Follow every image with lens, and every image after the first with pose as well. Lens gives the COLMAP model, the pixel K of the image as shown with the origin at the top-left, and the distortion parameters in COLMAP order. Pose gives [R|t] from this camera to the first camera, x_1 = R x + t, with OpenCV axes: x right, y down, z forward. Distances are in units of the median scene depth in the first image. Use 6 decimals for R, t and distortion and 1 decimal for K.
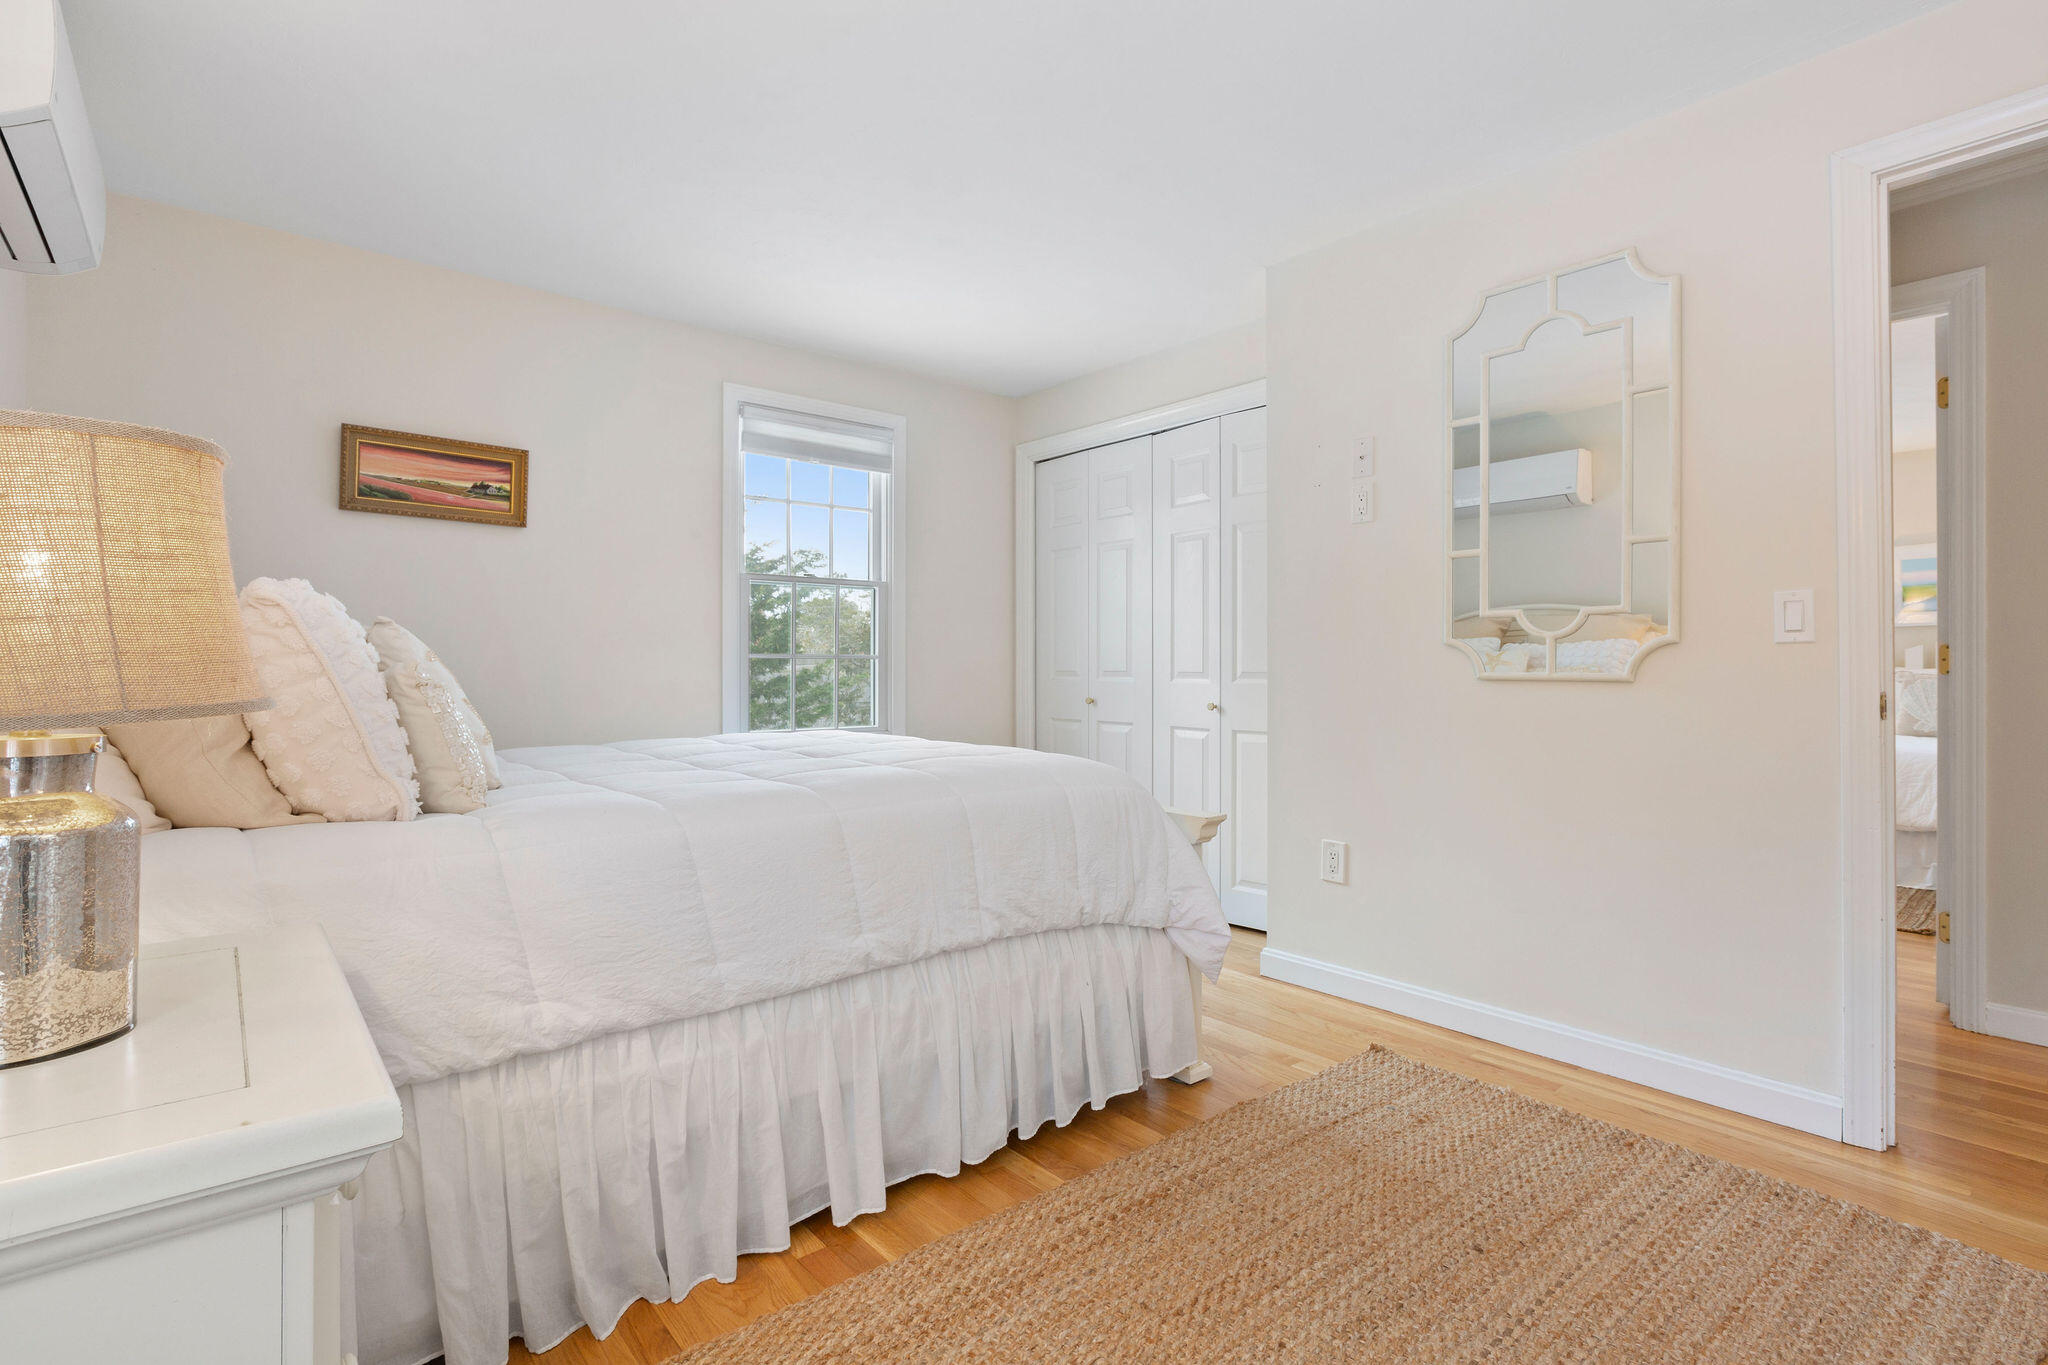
lens RADIAL K [[963.7, 0, 1008.6], [0, 963.7, 664.8], [0, 0, 1]] dist [-0.003335, 0.000645]
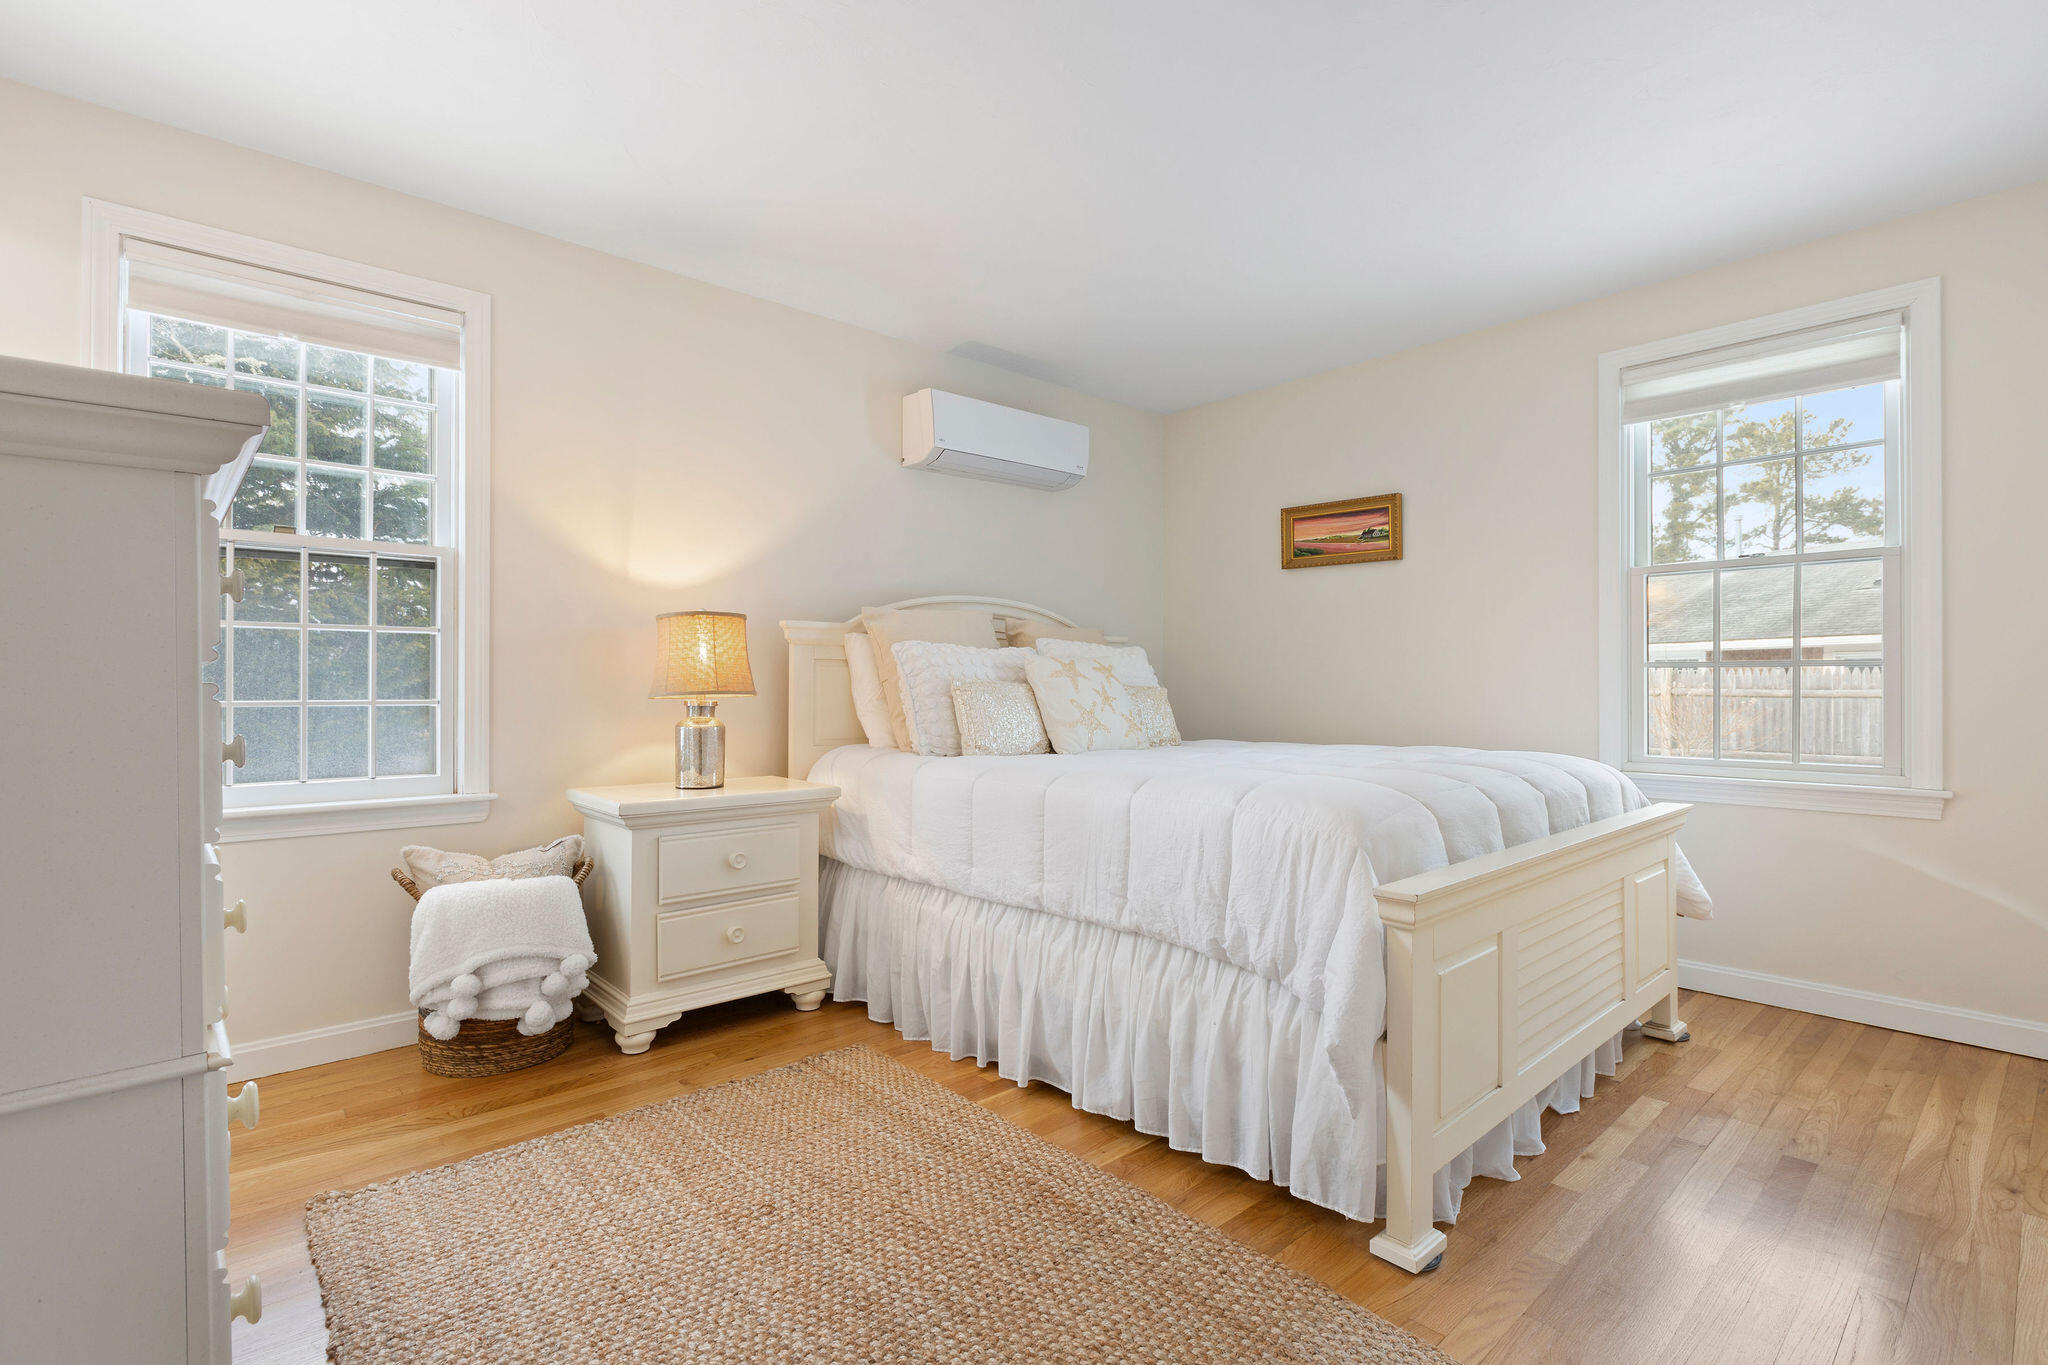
lens RADIAL K [[963.7, 0, 1013.9], [0, 963.7, 688.6], [0, 0, 1]] dist [-0.003335, 0.000645]
pose [[0.044765, 0.004316, -0.998988, 0.685038], [0.001438, 0.999989, 0.004385, 0.005733], [0.998997, -0.001633, 0.044758, 0.534983]]
